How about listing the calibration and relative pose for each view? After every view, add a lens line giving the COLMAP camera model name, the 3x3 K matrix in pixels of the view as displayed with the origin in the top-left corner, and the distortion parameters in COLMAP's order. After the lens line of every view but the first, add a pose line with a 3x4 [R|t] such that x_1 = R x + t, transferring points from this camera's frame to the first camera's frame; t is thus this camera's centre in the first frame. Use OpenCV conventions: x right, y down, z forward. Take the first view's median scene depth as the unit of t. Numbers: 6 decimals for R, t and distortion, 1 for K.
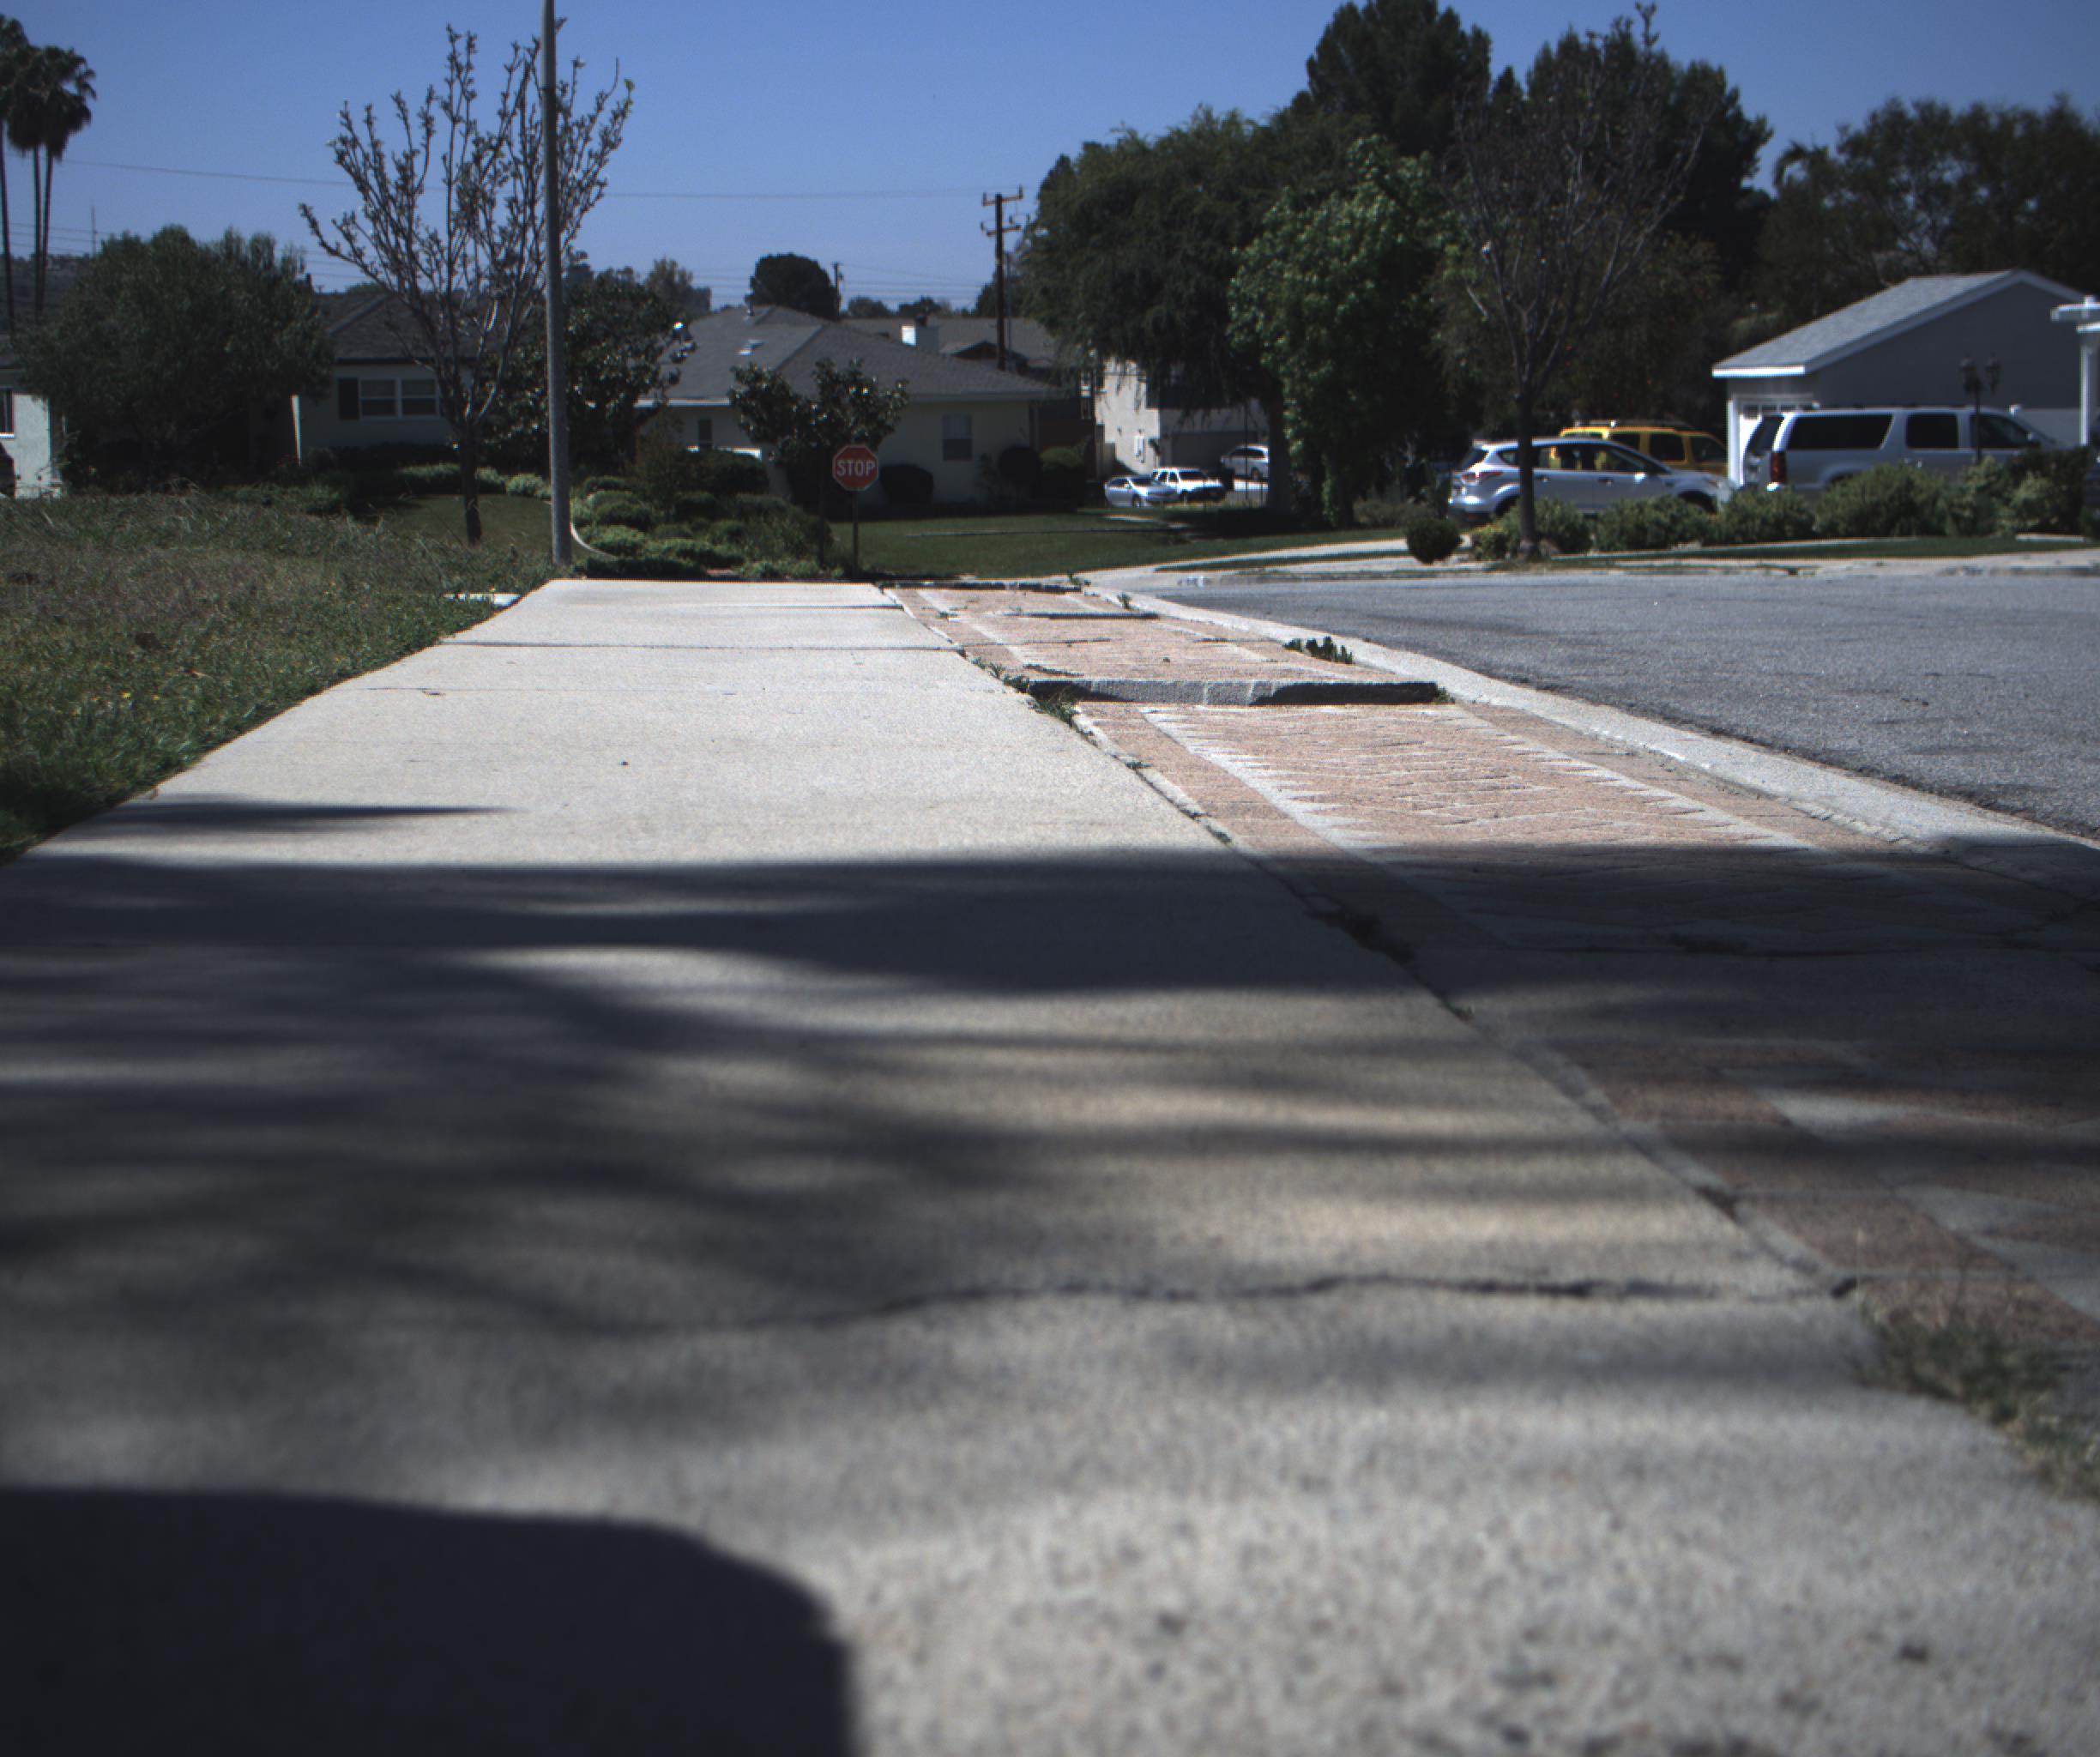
lens RADIAL K [[3899.9, 0, 1026.8], [0, 3899.9, 836.1], [0, 0, 1]] dist [-0.177376, 0.904936]
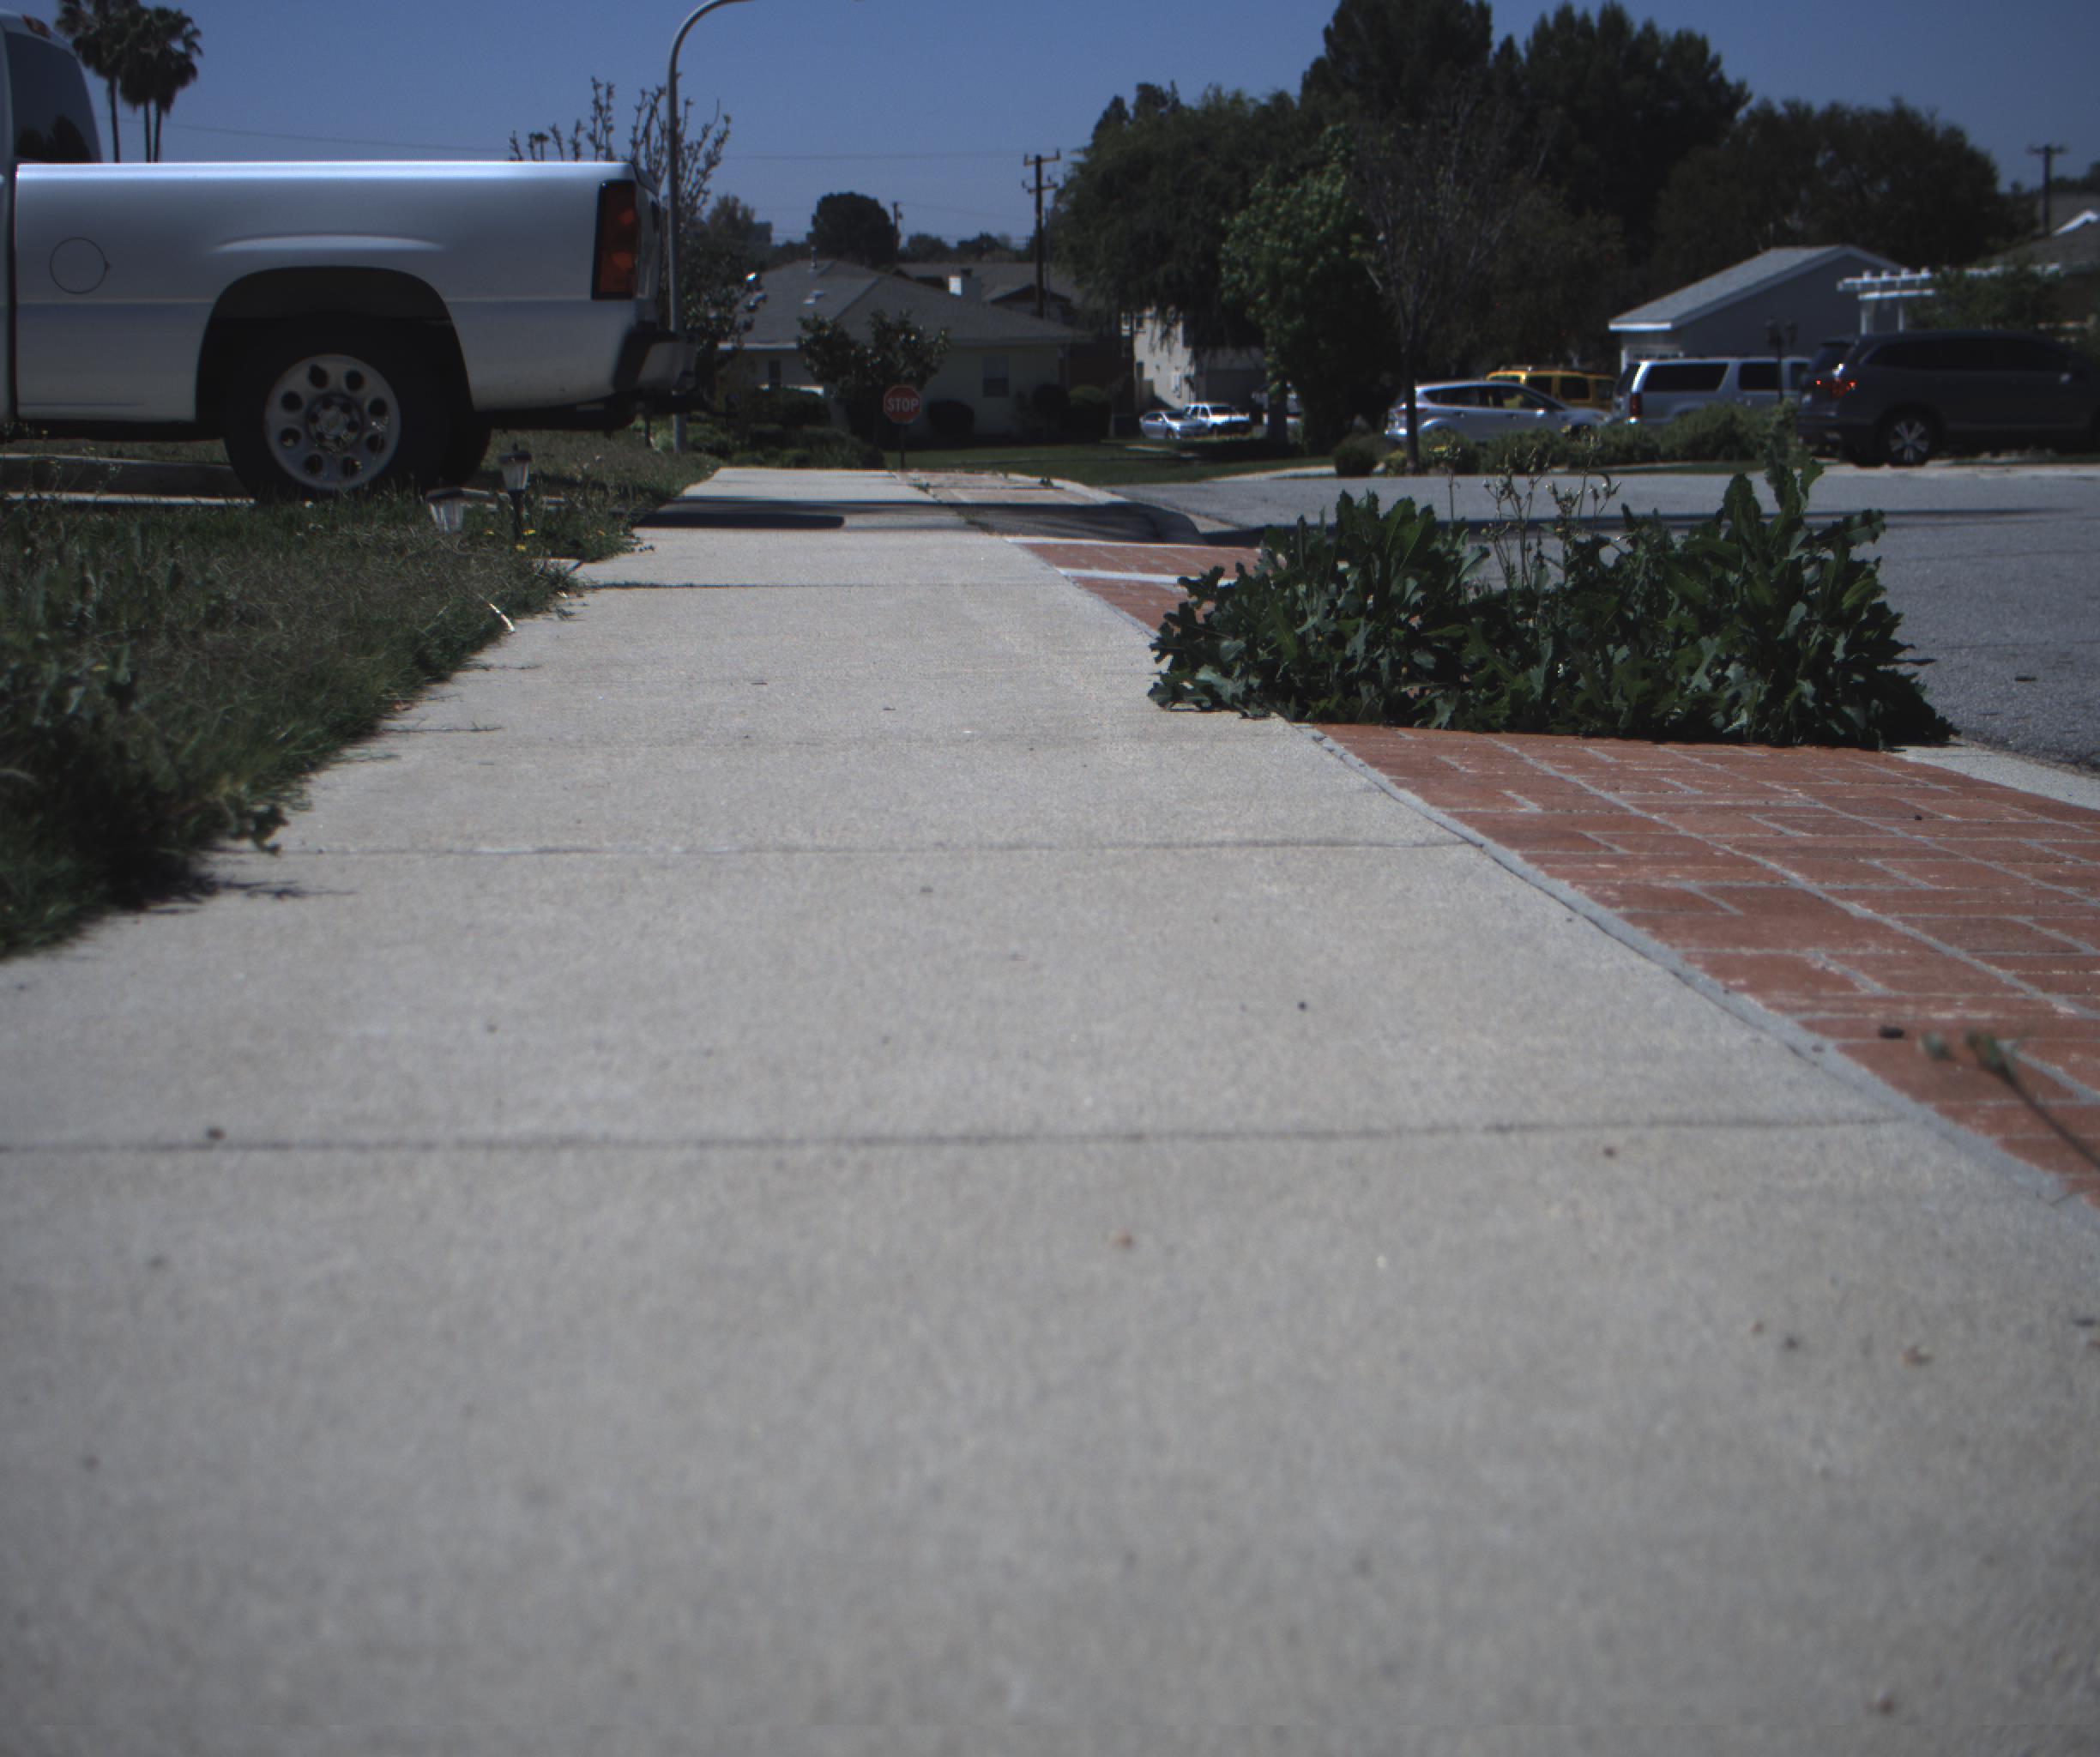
lens RADIAL K [[3899.9, 0, 1026.8], [0, 3899.9, 836.1], [0, 0, 1]] dist [-0.177376, 0.904936]
pose [[0.999878, 0.002642, -0.015367, 0.011915], [-0.002381, 0.999853, 0.016984, 0.016540], [0.015410, -0.016945, 0.999738, -0.184110]]
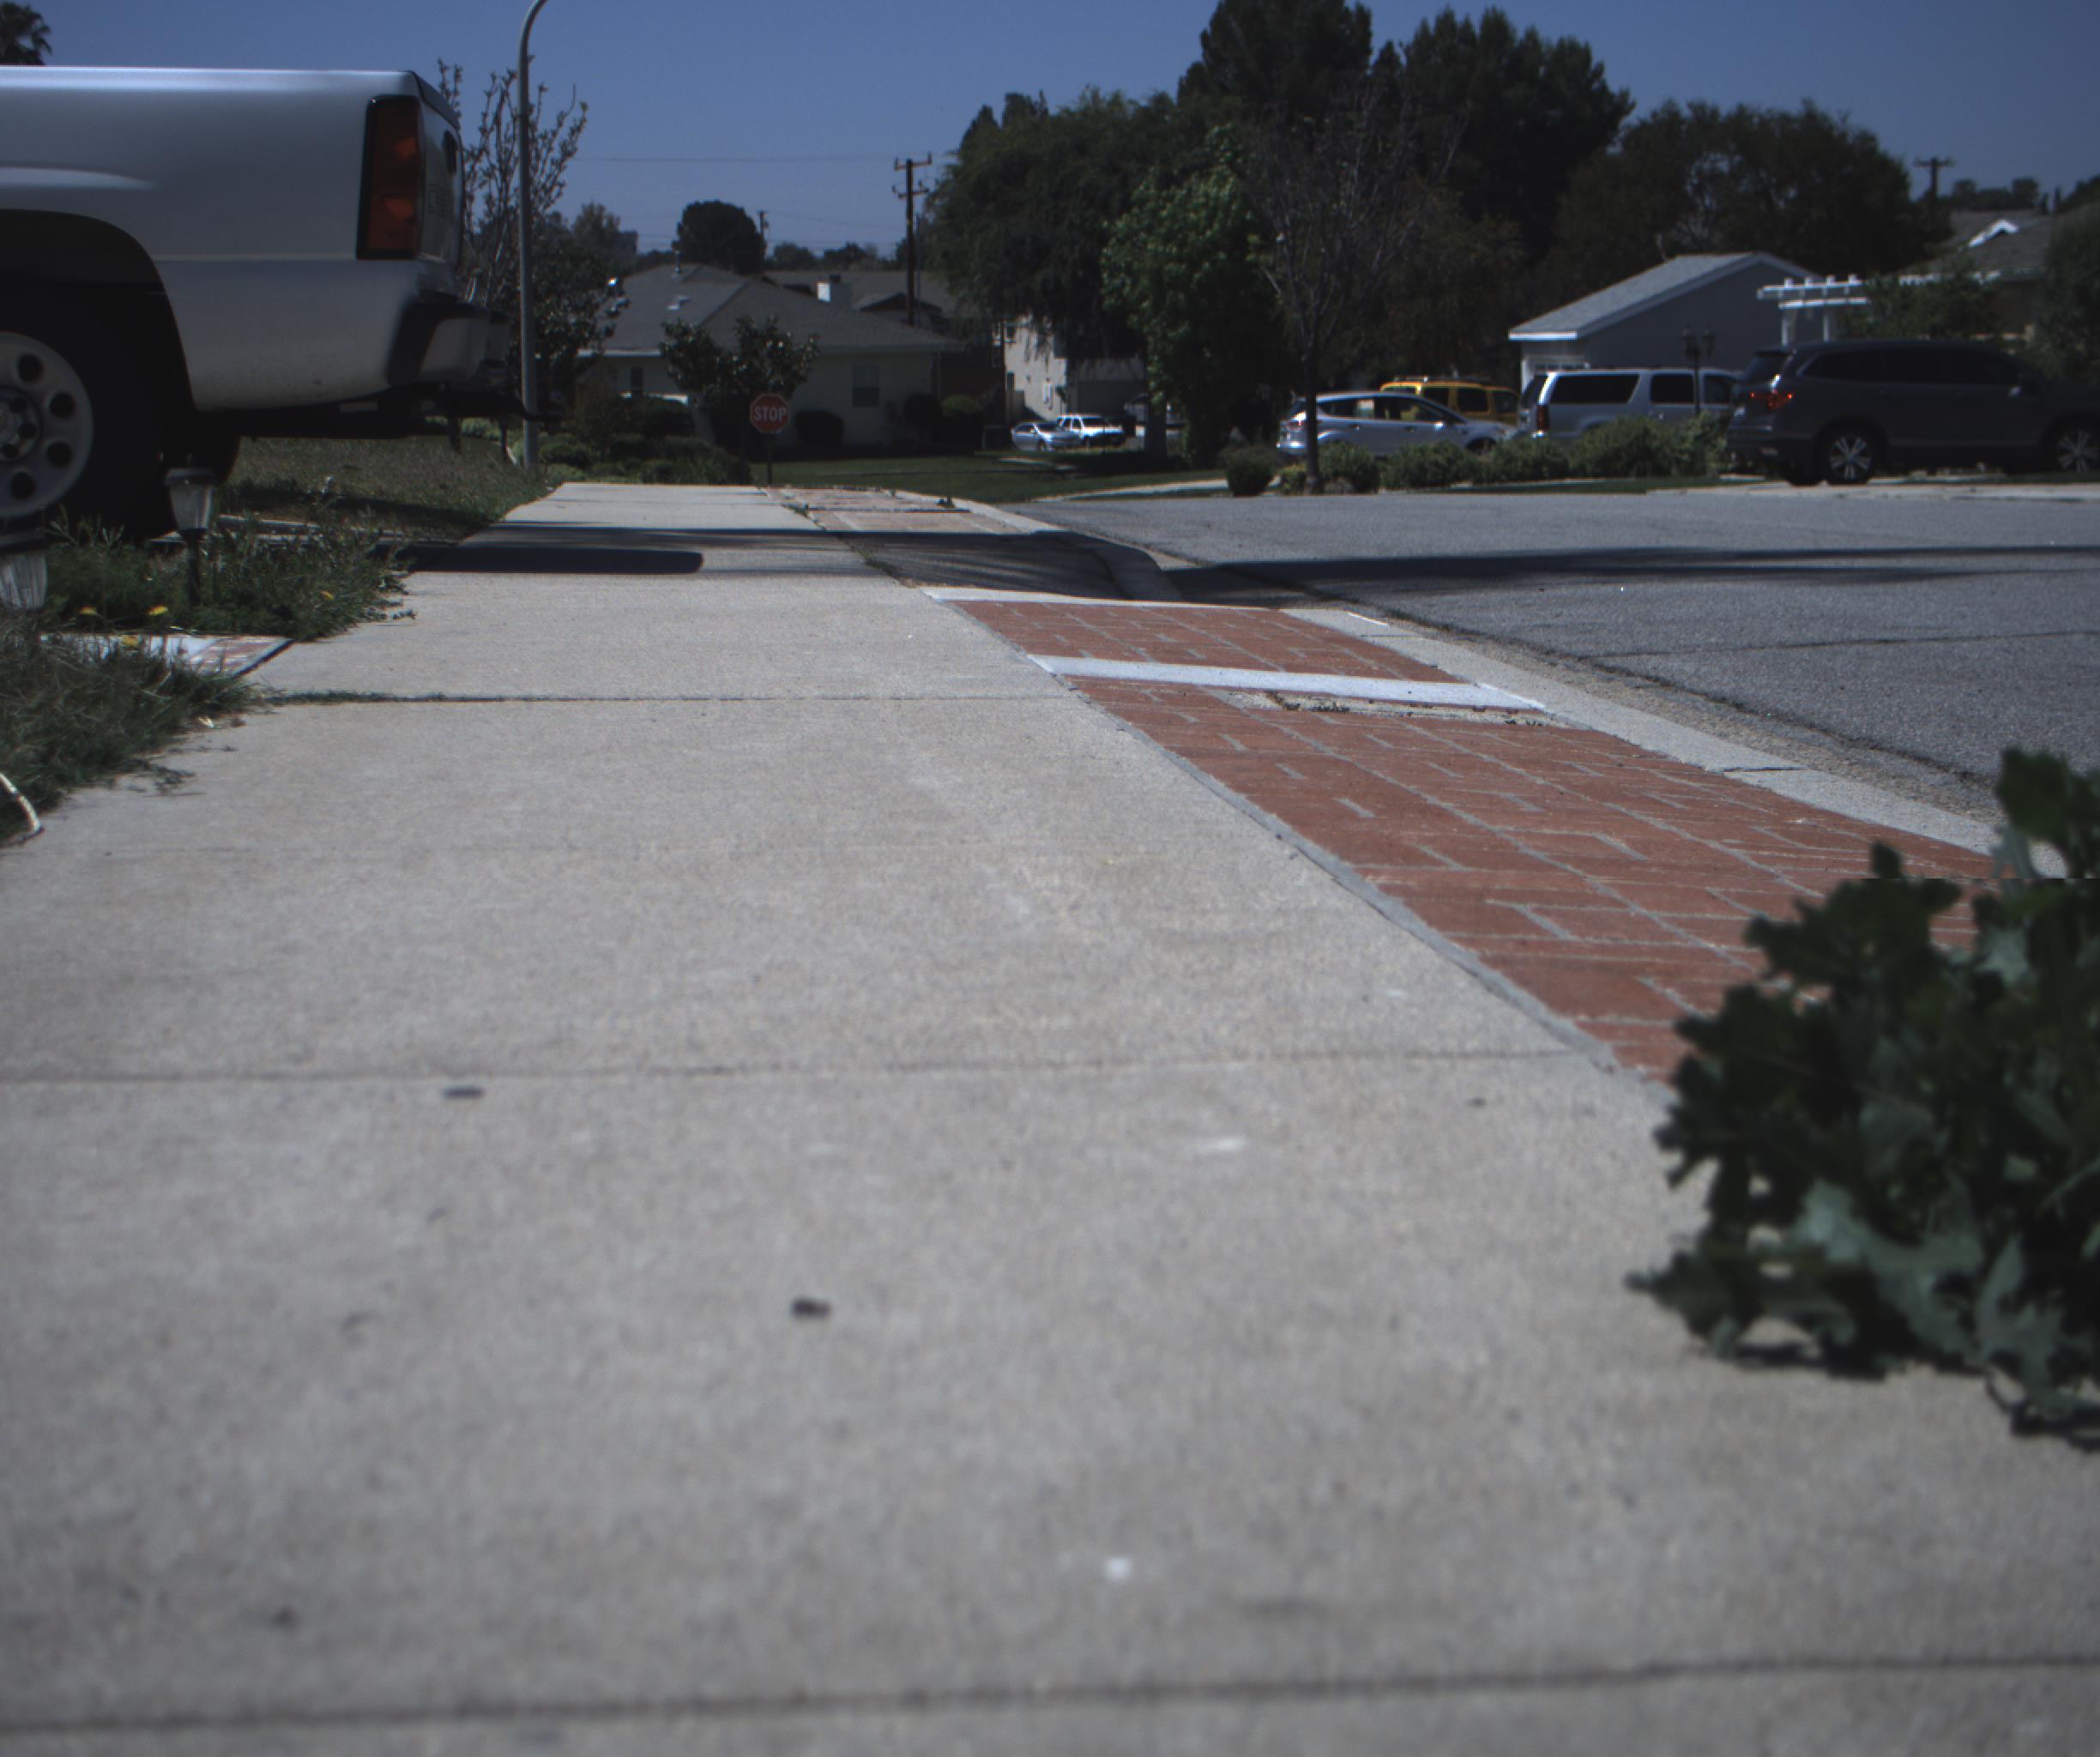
lens RADIAL K [[3899.9, 0, 1026.8], [0, 3899.9, 836.1], [0, 0, 1]] dist [-0.177376, 0.904936]
pose [[0.999802, 0.004578, 0.019347, 0.009166], [-0.004848, 0.999891, 0.013911, 0.012429], [-0.019282, -0.014002, 0.999716, -0.136524]]
